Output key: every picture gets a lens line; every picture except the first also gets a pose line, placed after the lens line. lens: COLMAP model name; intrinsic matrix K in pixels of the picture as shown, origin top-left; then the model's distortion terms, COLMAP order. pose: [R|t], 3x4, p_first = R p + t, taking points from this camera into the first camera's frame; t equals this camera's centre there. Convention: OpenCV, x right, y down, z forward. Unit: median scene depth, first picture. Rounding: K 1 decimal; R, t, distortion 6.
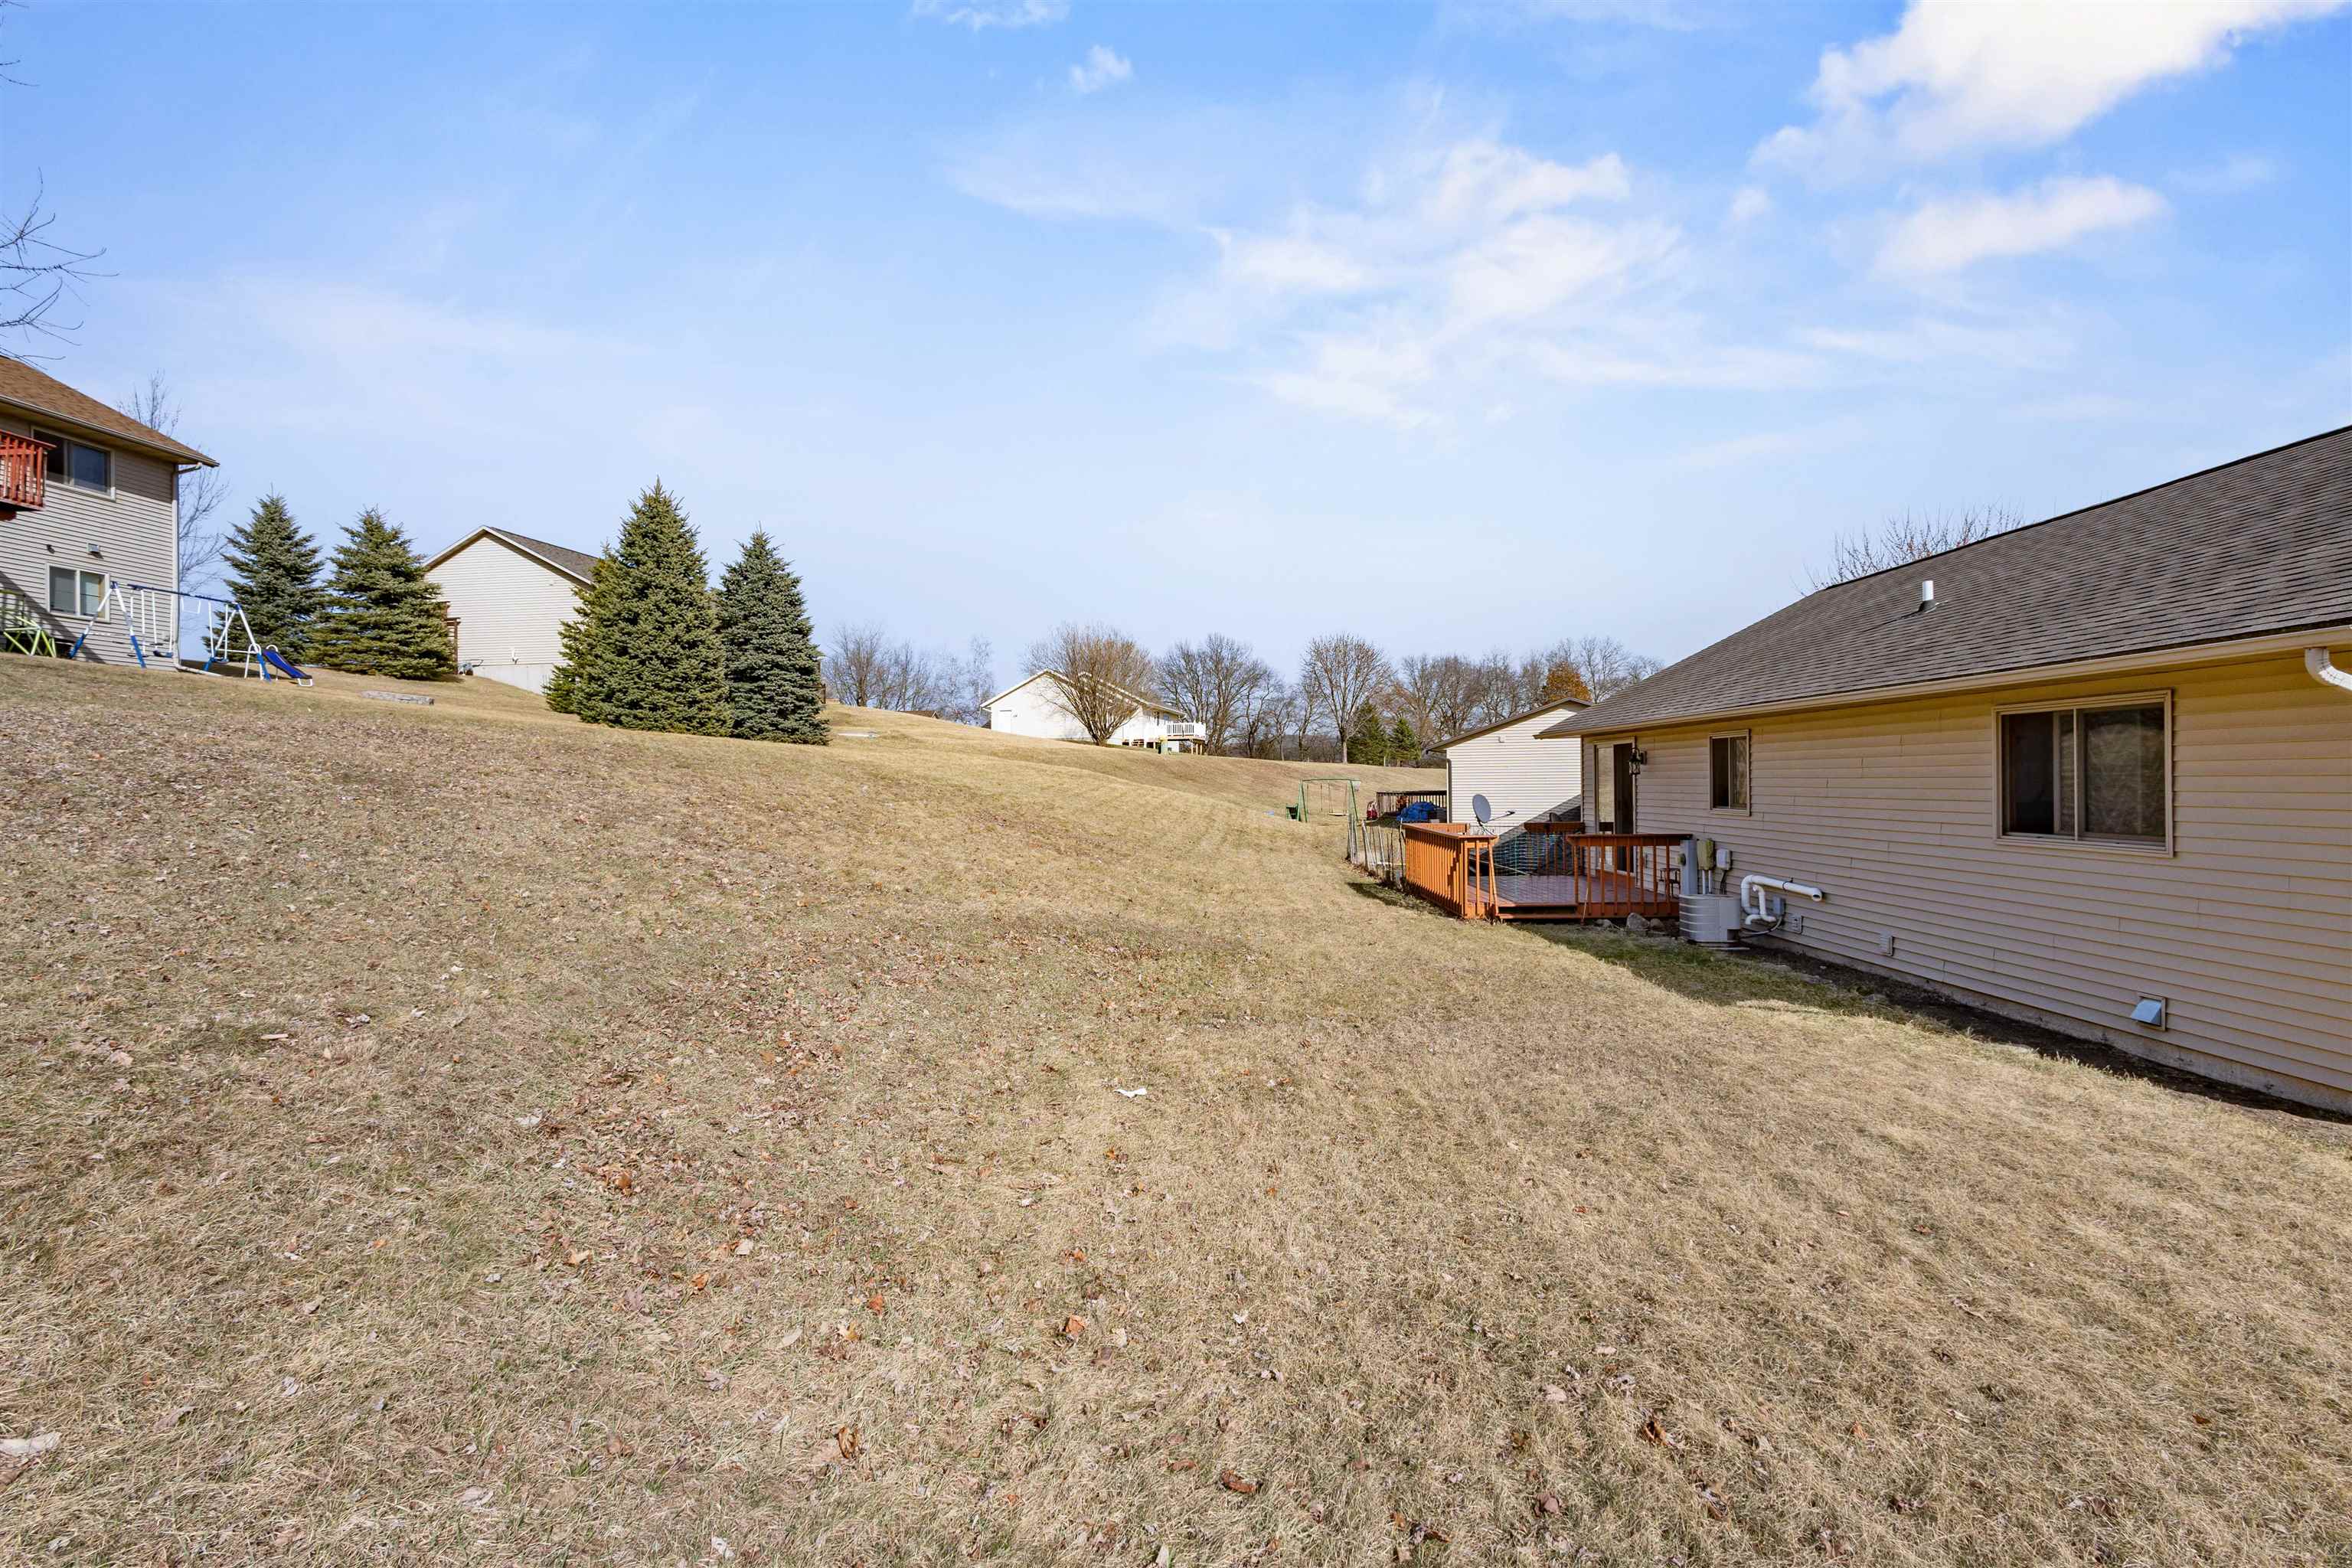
lens RADIAL K [[1069.8, 0, 1176.0], [0, 1069.8, 784.0], [0, 0, 1]] dist [0.009632, -0.000137]
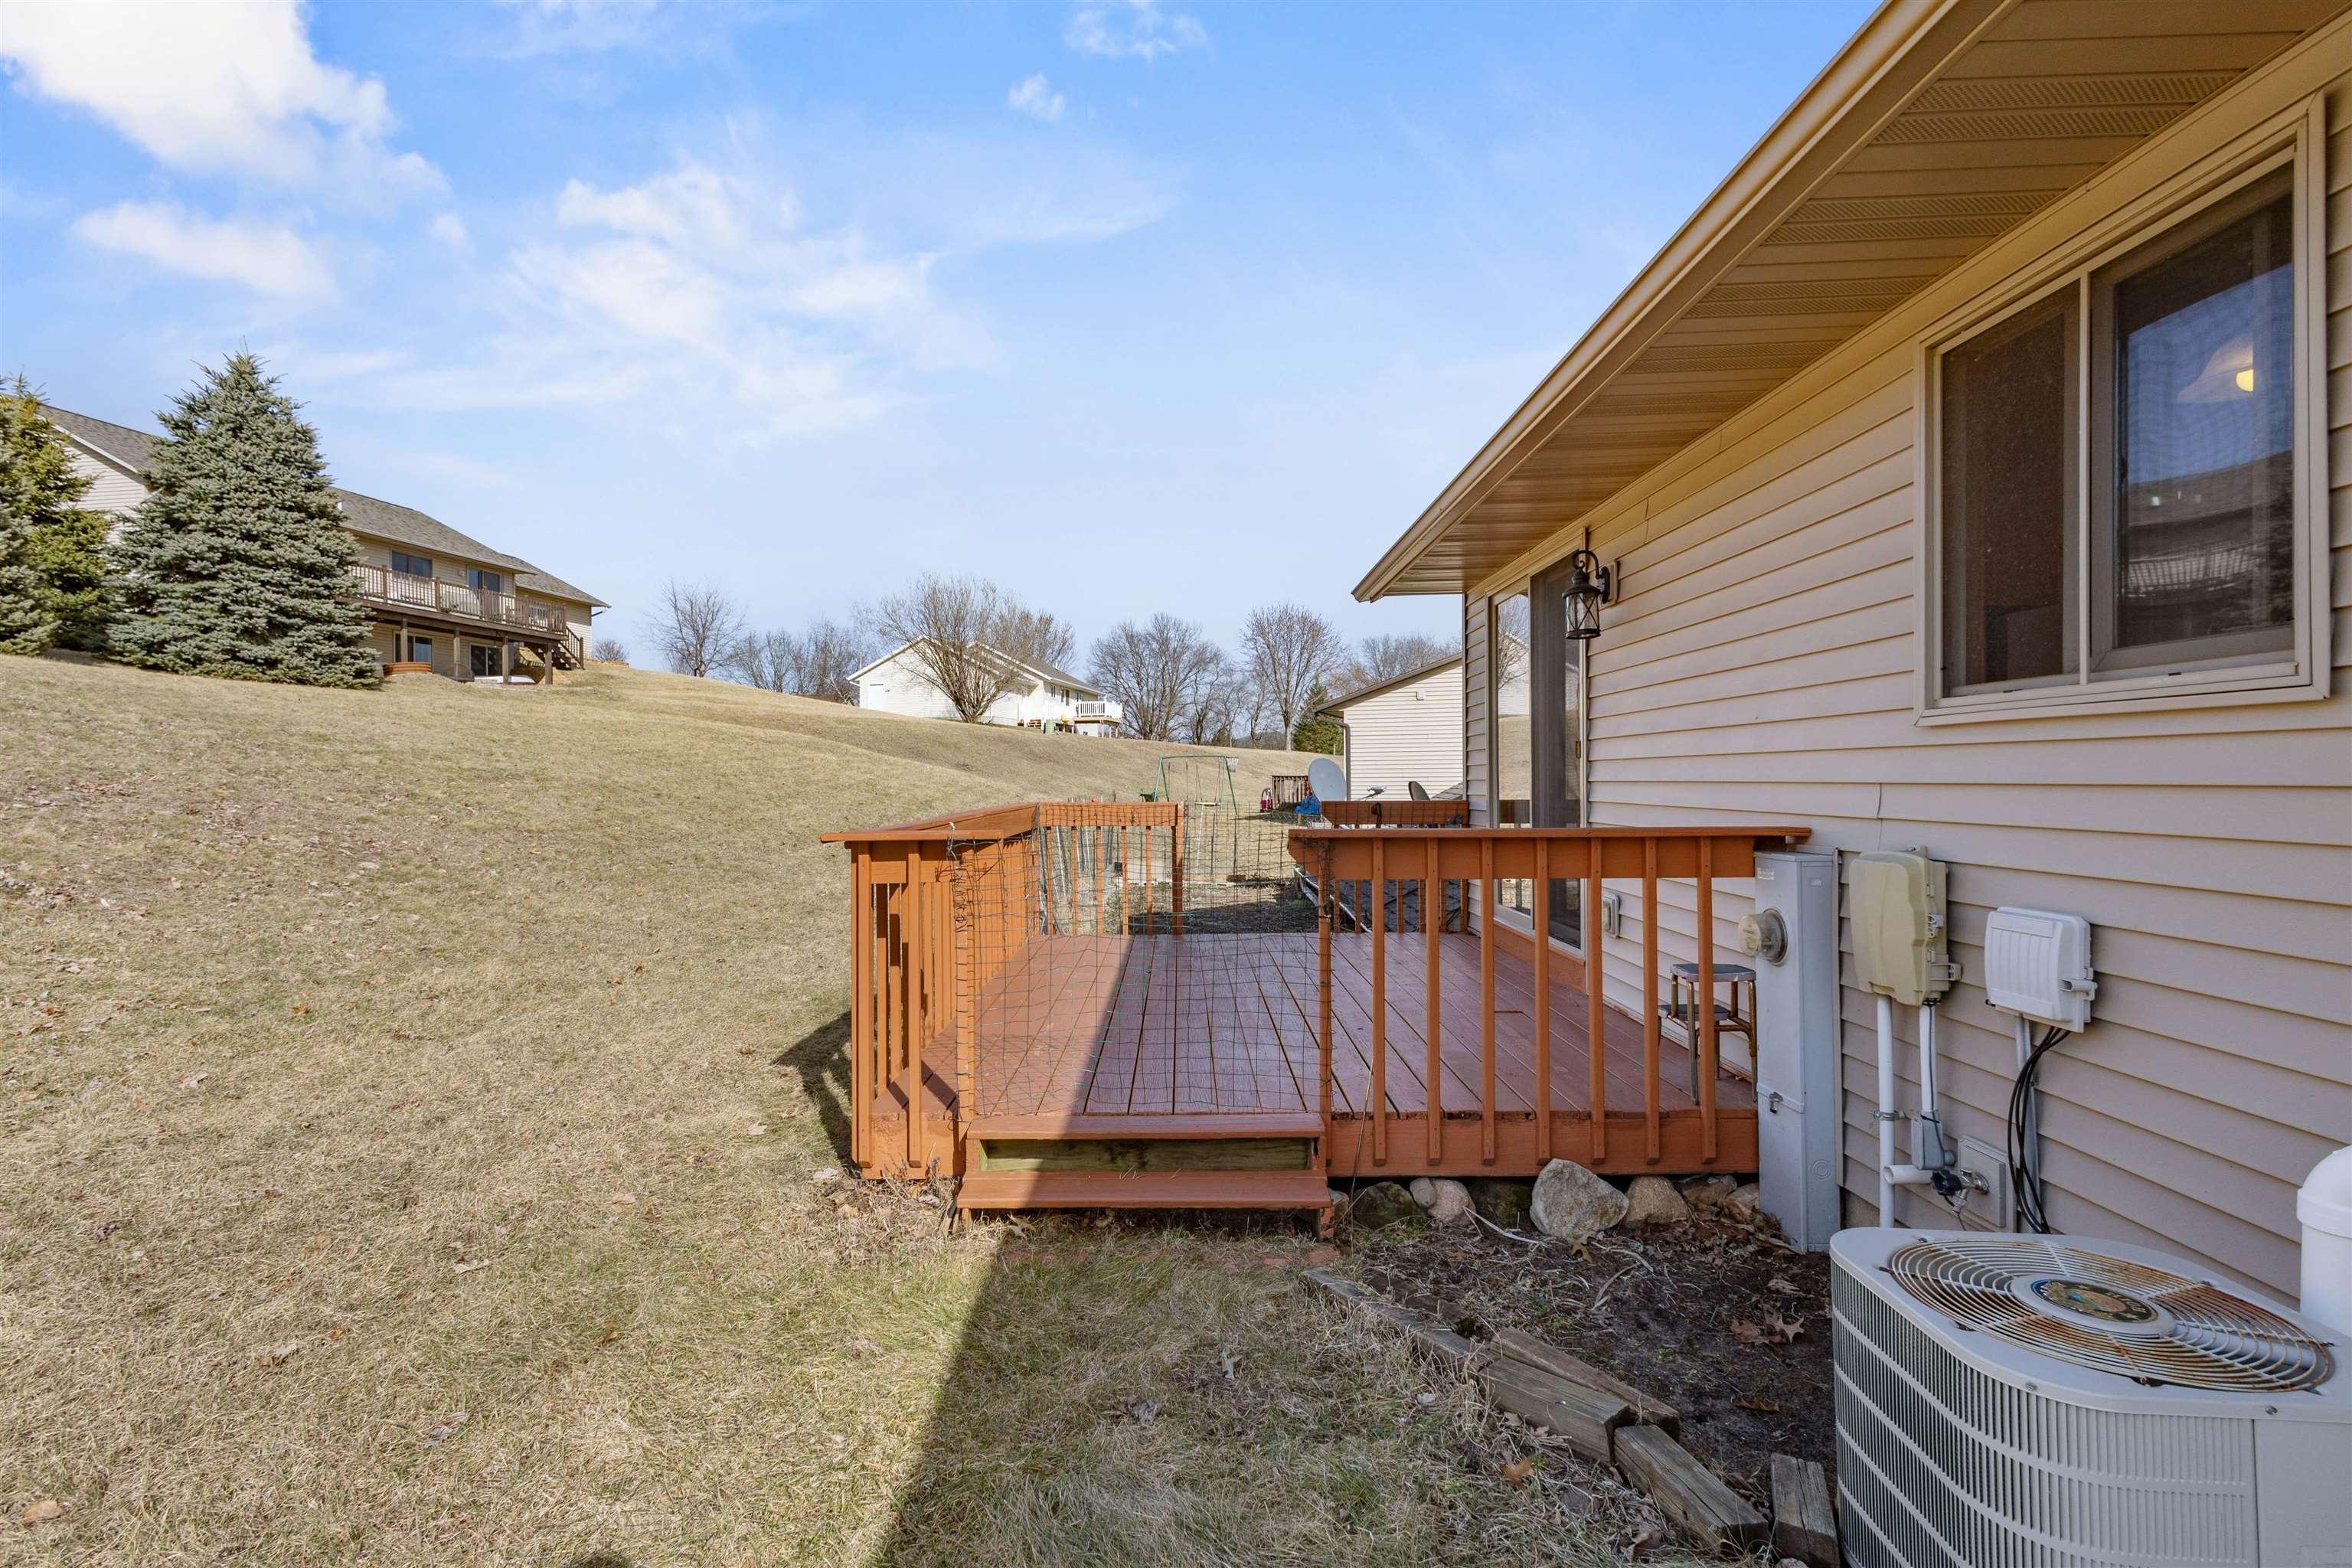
lens RADIAL K [[1069.8, 0, 1176.0], [0, 1069.8, 784.0], [0, 0, 1]] dist [0.009632, -0.000137]
pose [[0.999886, 0.003626, 0.014656, 0.338724], [-0.003659, 0.999991, 0.002236, 0.037157], [-0.014648, -0.002289, 0.999890, 0.765897]]
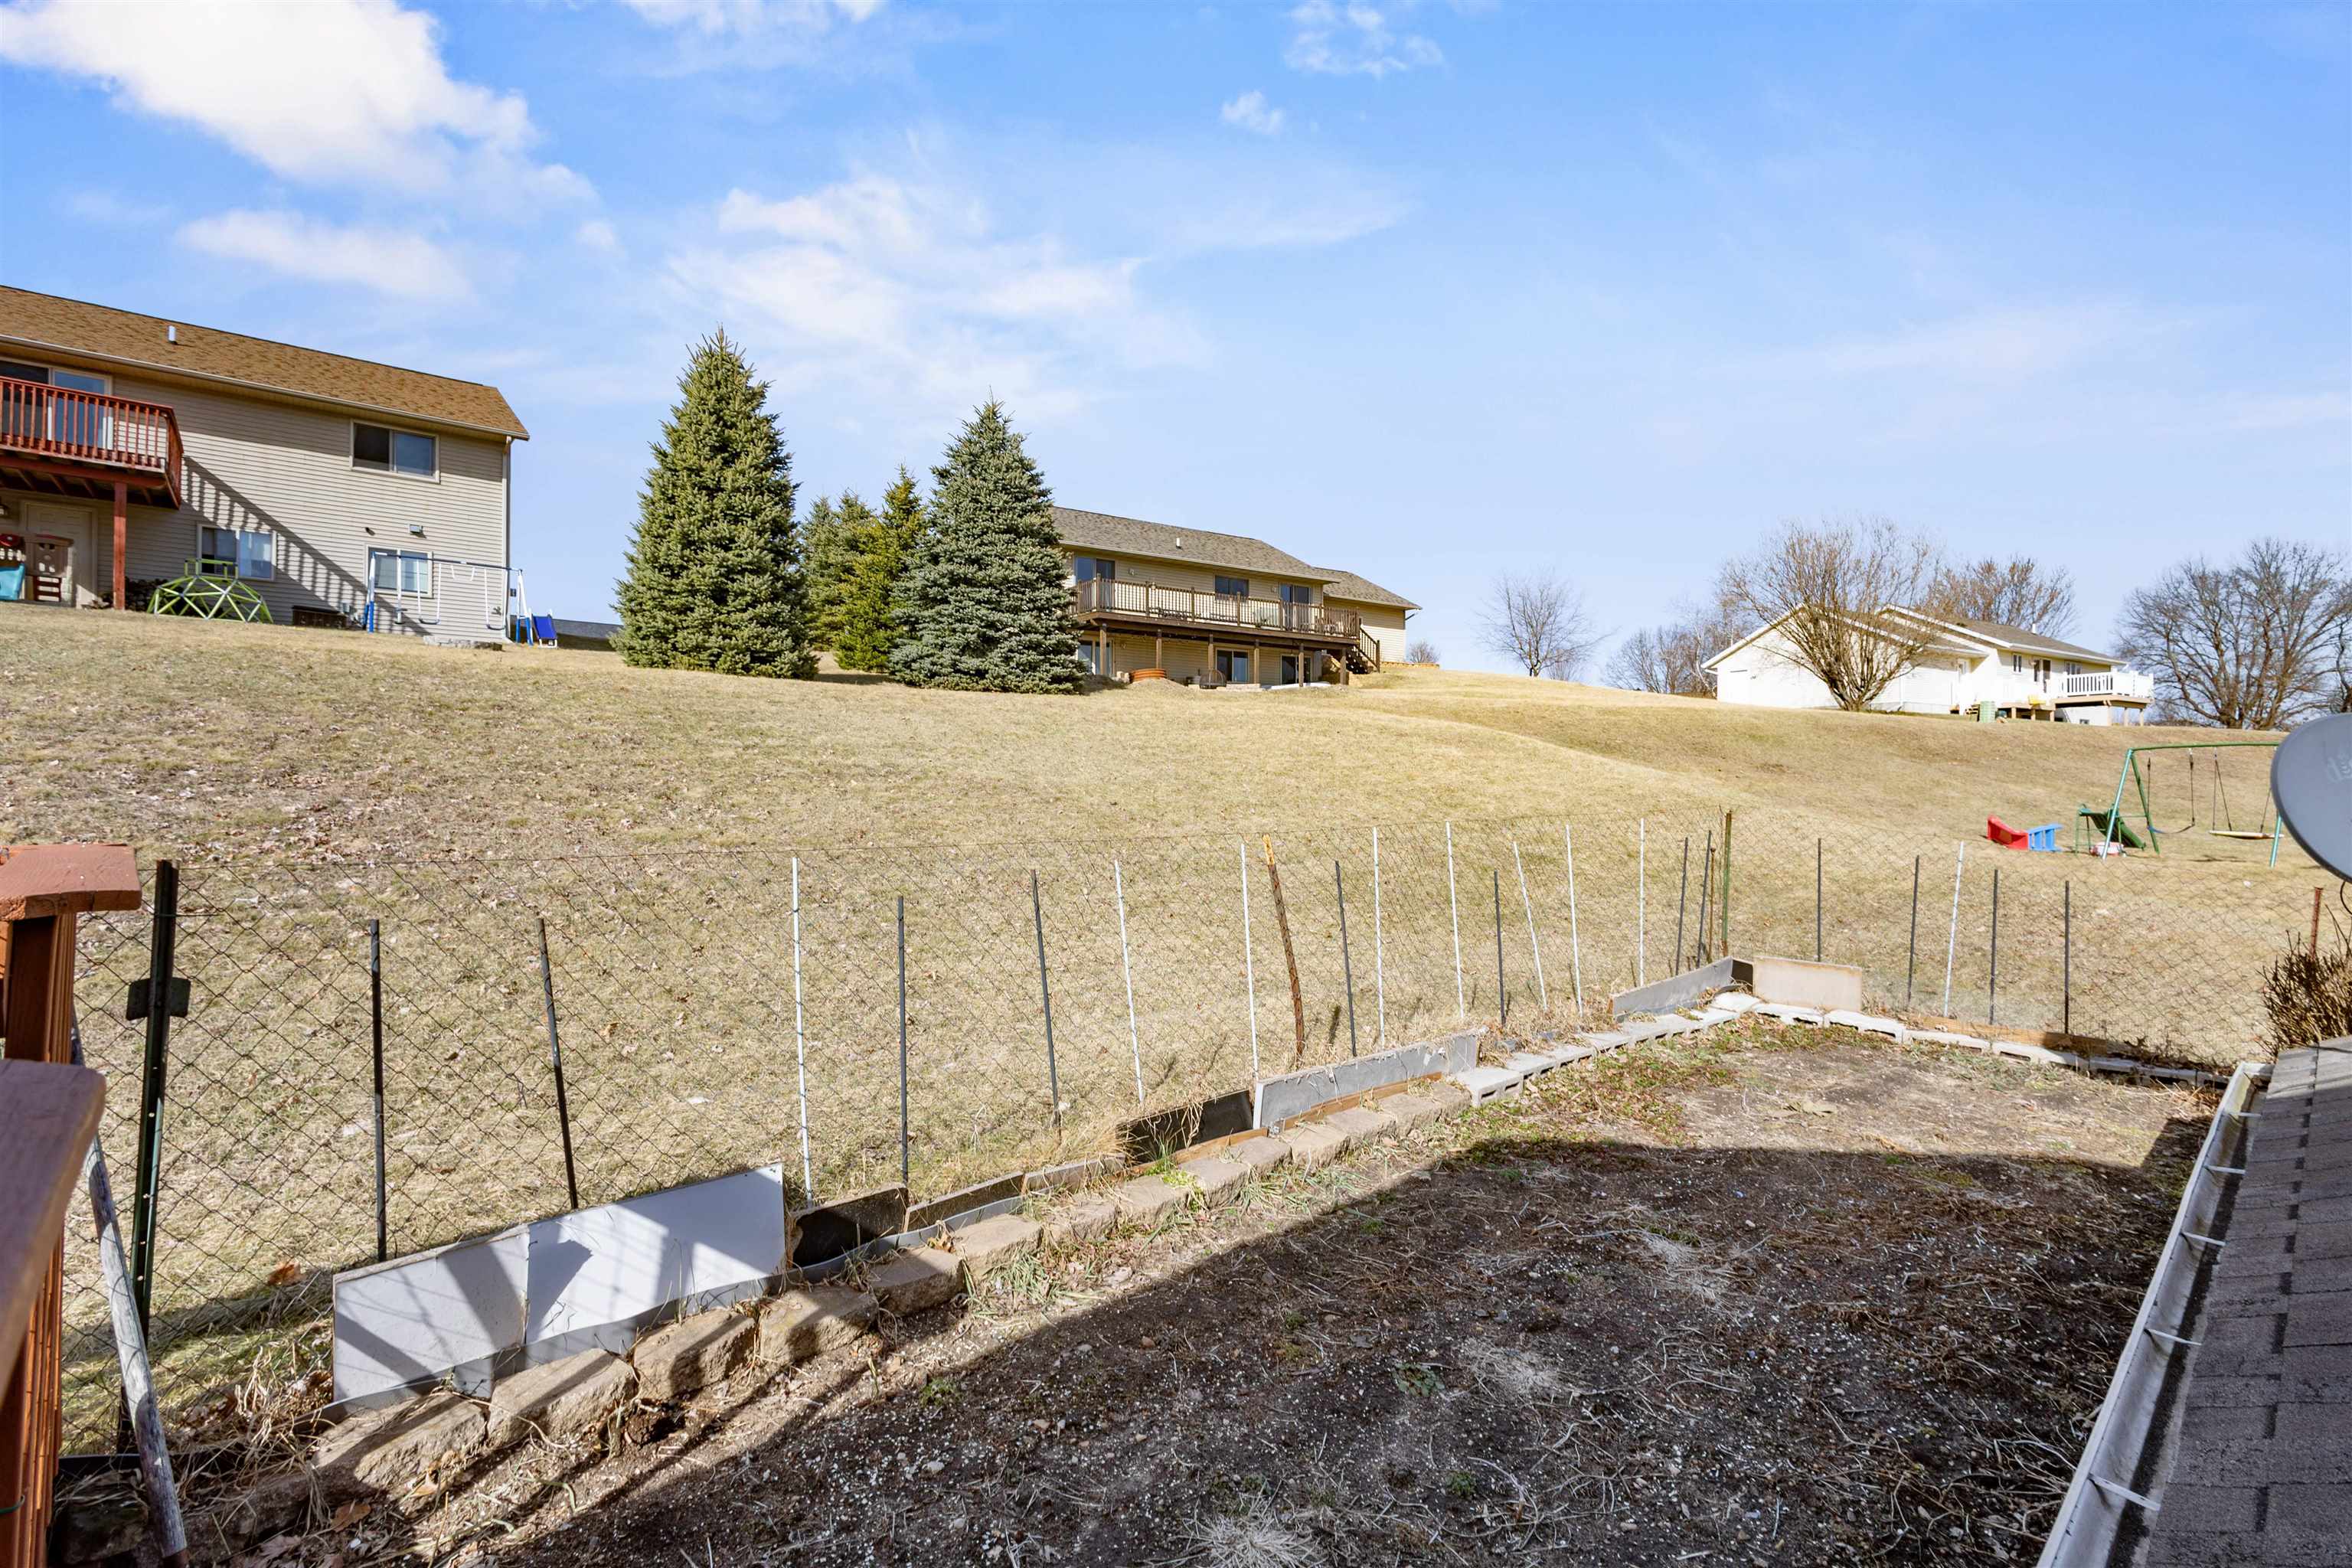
lens RADIAL K [[1075.7, 0, 1176.0], [0, 1075.7, 784.0], [0, 0, 1]] dist [0.011013, -0.005629]
pose [[0.693390, 0.009003, -0.720506, 0.479004], [-0.011039, 0.999937, 0.001871, 0.039812], [0.720478, 0.006656, 0.693446, 1.285732]]
